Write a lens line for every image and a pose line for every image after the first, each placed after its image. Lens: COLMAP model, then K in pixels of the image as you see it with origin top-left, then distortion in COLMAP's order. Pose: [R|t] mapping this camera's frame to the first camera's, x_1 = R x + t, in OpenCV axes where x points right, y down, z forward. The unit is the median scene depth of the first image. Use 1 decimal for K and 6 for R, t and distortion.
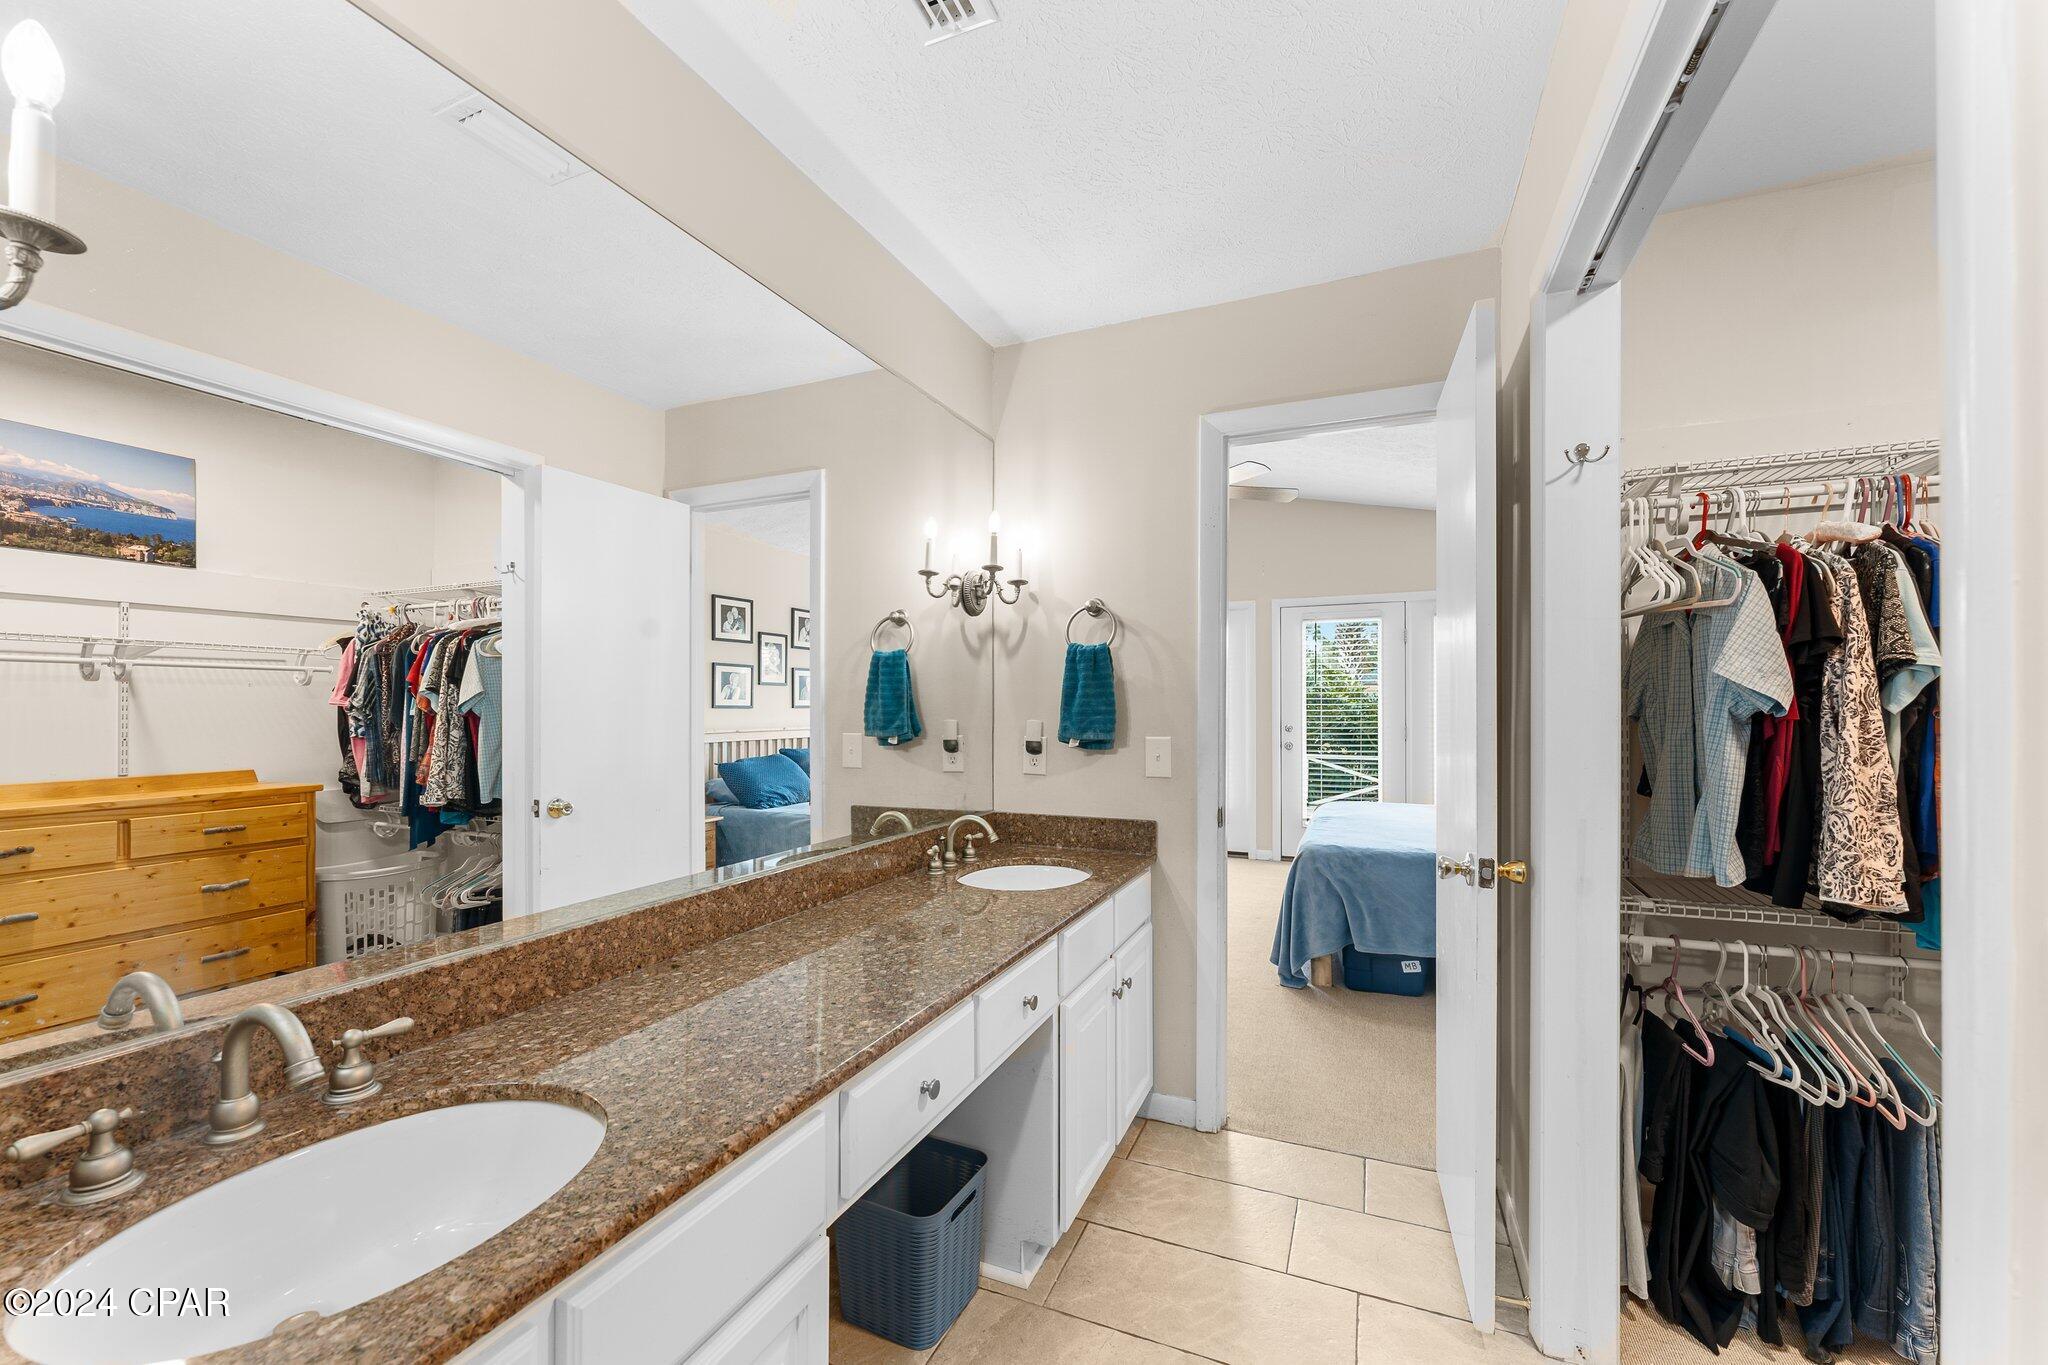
lens RADIAL K [[820.6, 0, 1022.4], [0, 820.6, 712.0], [0, 0, 1]] dist [0.002689, 0.000368]
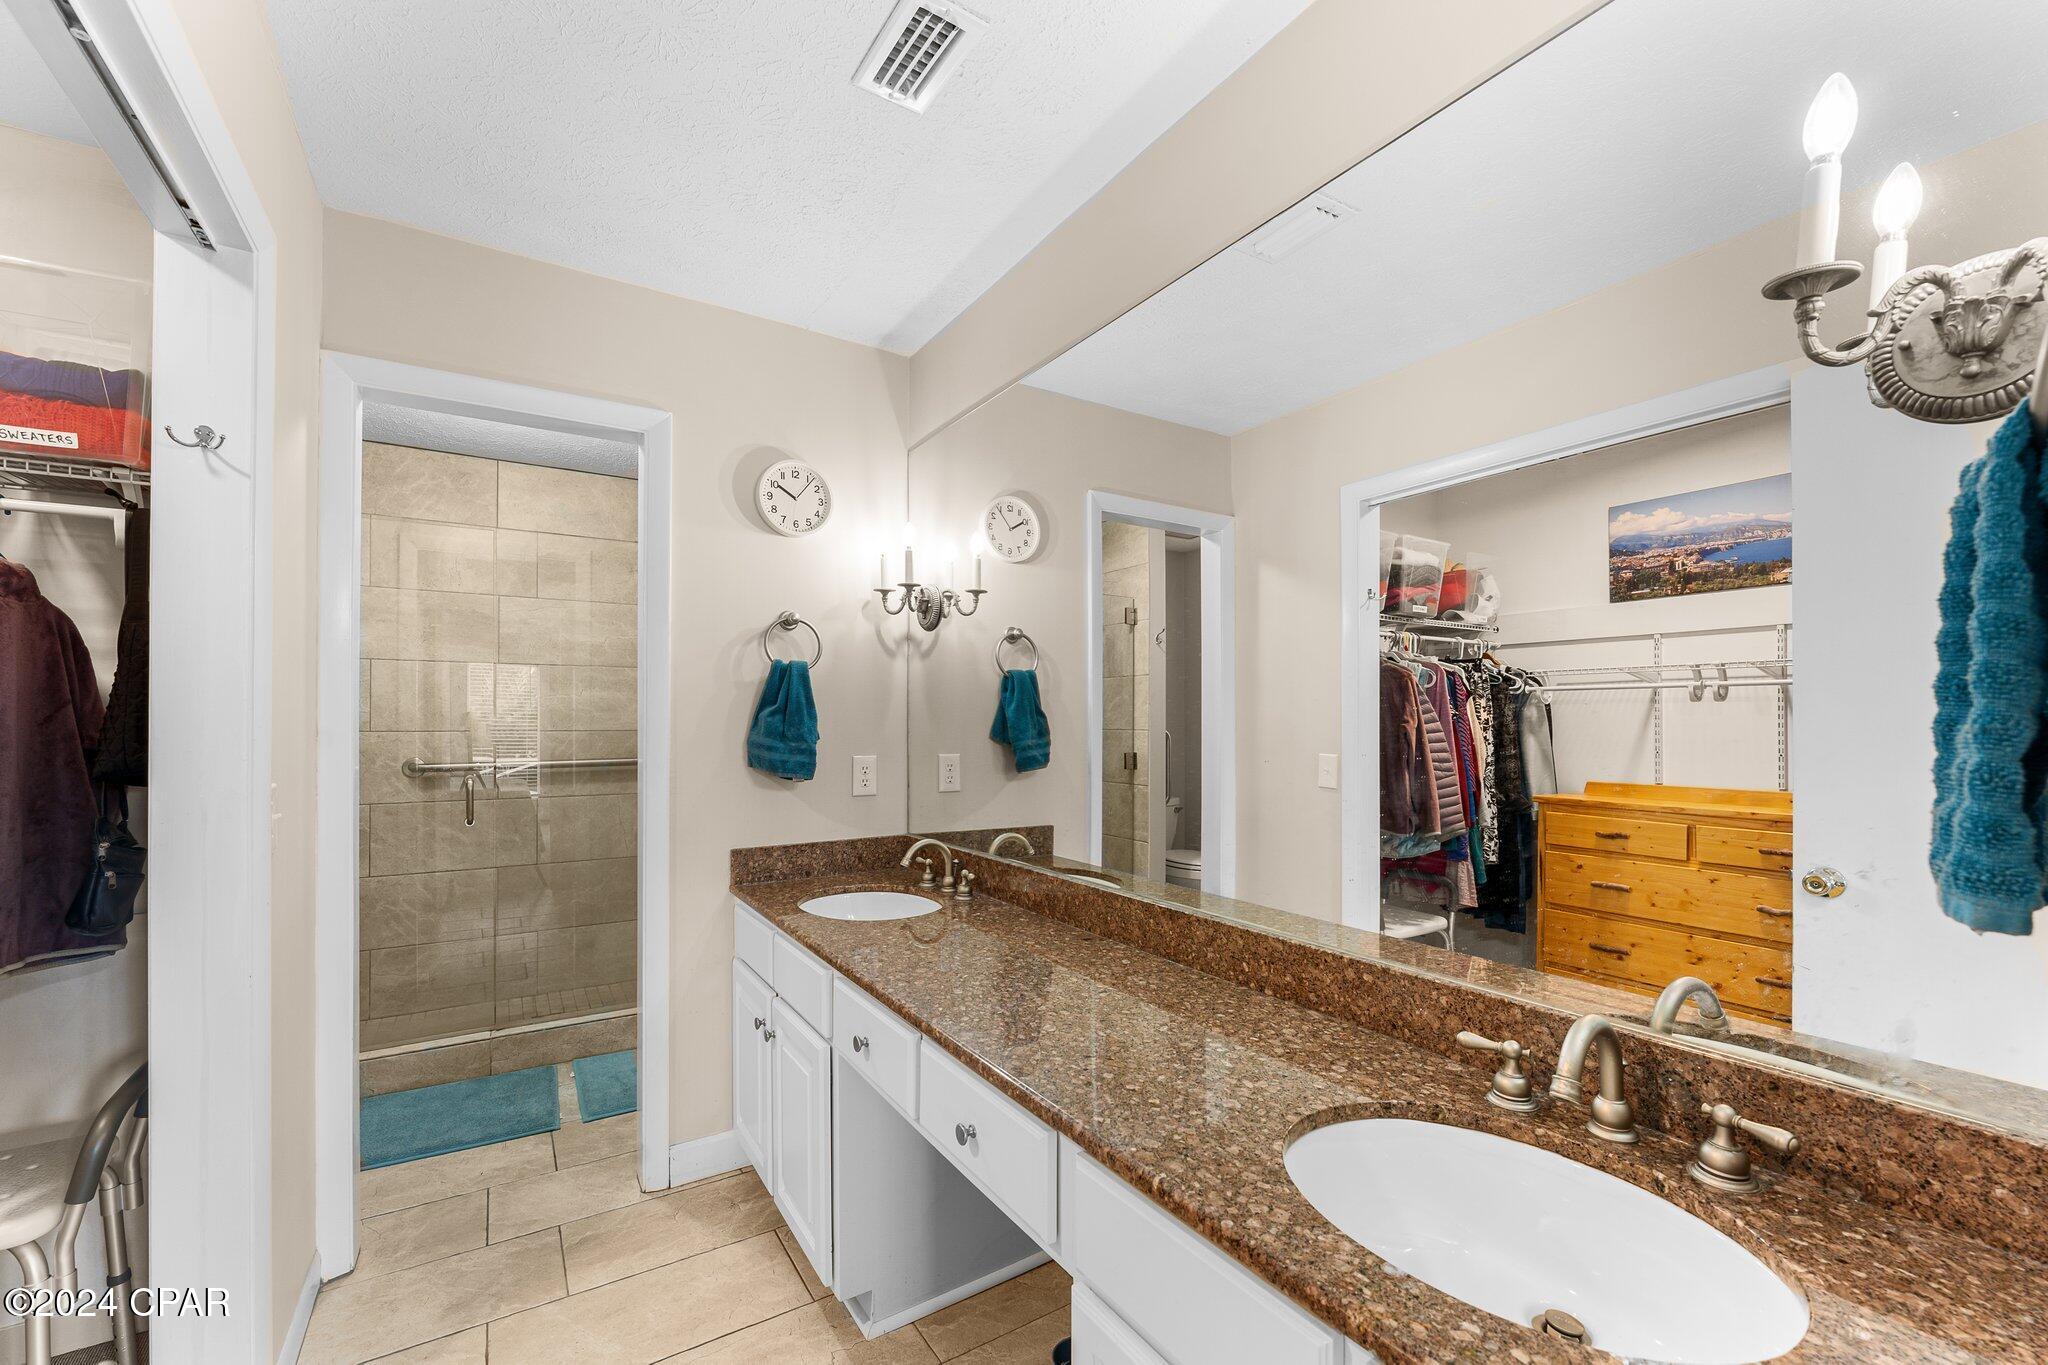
lens RADIAL K [[833.8, 0, 1018.4], [0, 833.8, 710.2], [0, 0, 1]] dist [-0.003915, -0.000259]
pose [[-0.570540, -0.009462, -0.821215, 0.538727], [-0.004262, 0.999954, -0.008560, -0.018053], [0.821259, -0.001384, -0.570555, 1.316478]]
